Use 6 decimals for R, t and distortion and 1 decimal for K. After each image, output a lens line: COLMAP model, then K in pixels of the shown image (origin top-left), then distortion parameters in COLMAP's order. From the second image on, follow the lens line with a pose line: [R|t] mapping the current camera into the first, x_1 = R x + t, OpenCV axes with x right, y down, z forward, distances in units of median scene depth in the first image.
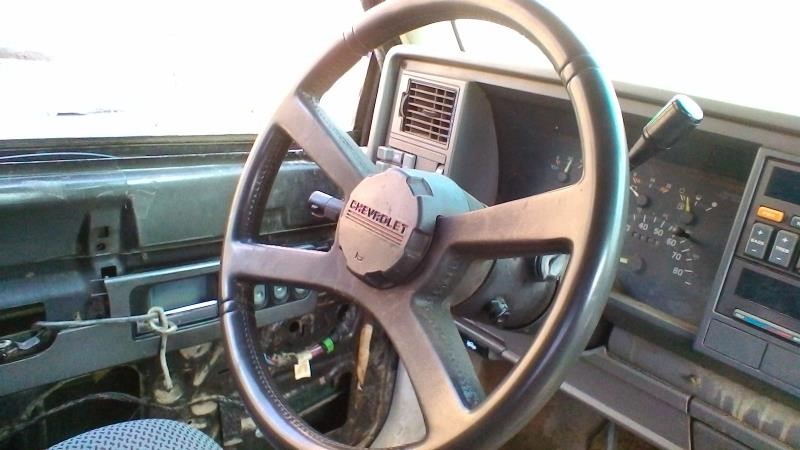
lens RADIAL K [[627.4, 0, 396.3], [0, 627.4, 221.4], [0, 0, 1]] dist [-0.002634, -0.002767]
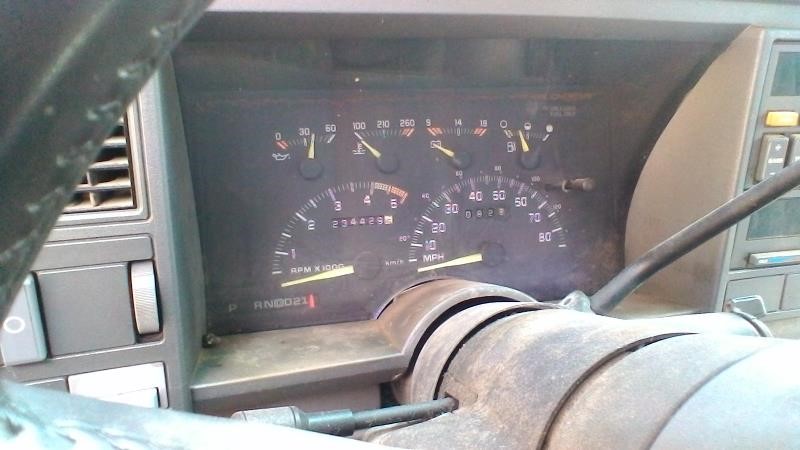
lens RADIAL K [[627.4, 0, 396.3], [0, 627.4, 221.4], [0, 0, 1]] dist [-0.002634, -0.002767]
pose [[0.419444, -0.431150, 0.798859, -0.179688], [0.299824, 0.896426, 0.326384, -0.230530], [-0.856839, 0.102617, 0.505270, 0.868062]]
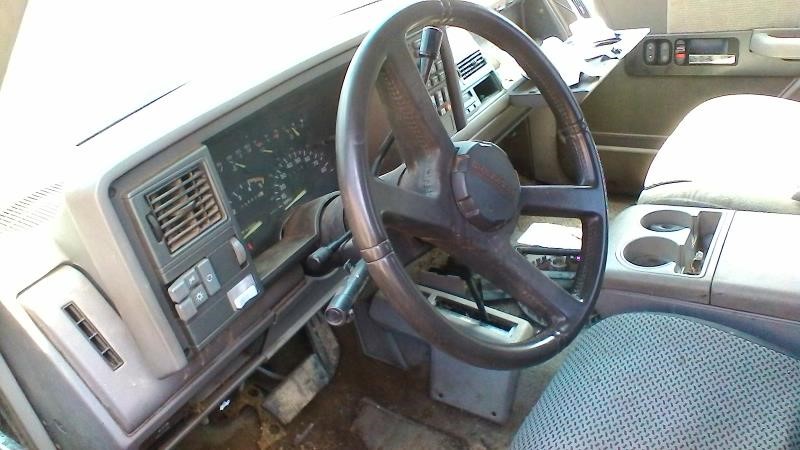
lens RADIAL K [[627.4, 0, 396.3], [0, 627.4, 221.4], [0, 0, 1]] dist [-0.002634, -0.002767]
pose [[-0.262580, -0.526600, 0.808545, -0.878516], [0.452622, 0.672817, 0.585193, -0.654583], [-0.852165, 0.519625, 0.061682, 0.916775]]
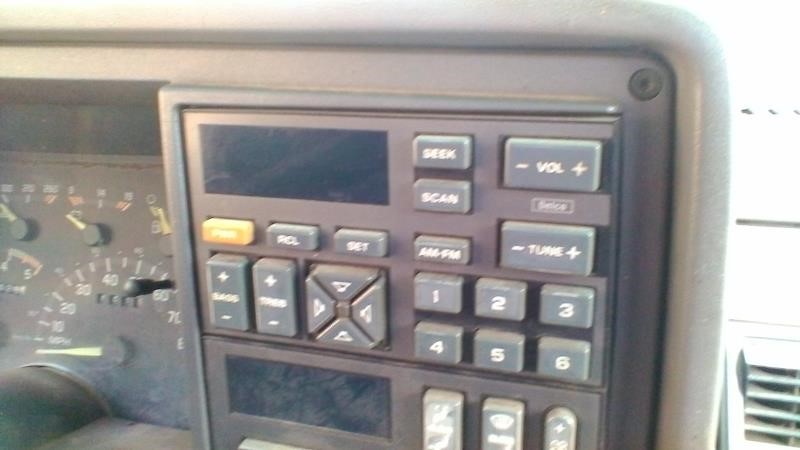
lens RADIAL K [[627.4, 0, 396.3], [0, 627.4, 221.4], [0, 0, 1]] dist [-0.002634, -0.002767]
pose [[0.824987, -0.305920, 0.475194, 0.410751], [0.296529, 0.950100, 0.096848, -0.022018], [-0.481110, 0.061010, 0.874535, 0.469893]]
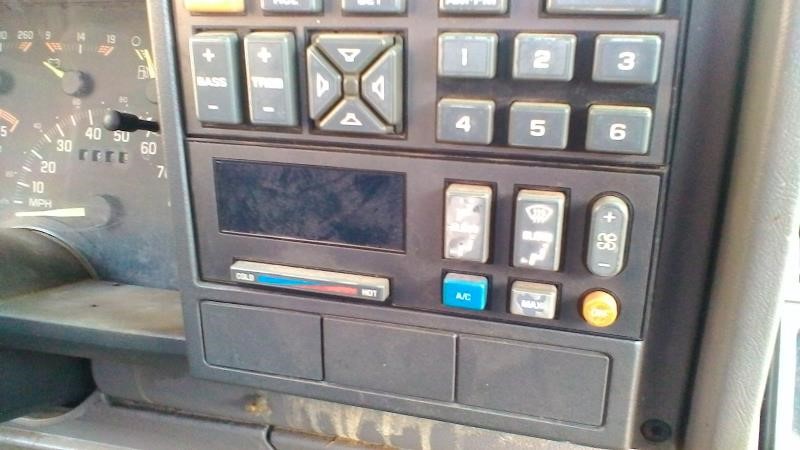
lens RADIAL K [[623.3, 0, 400.0], [0, 623.3, 225.0], [0, 0, 1]] dist [-0.000805, -0.002646]
pose [[0.829520, -0.331398, 0.449525, 0.404206], [0.284958, 0.943407, 0.169656, 0.070207], [-0.480308, -0.012637, 0.877009, 0.527863]]
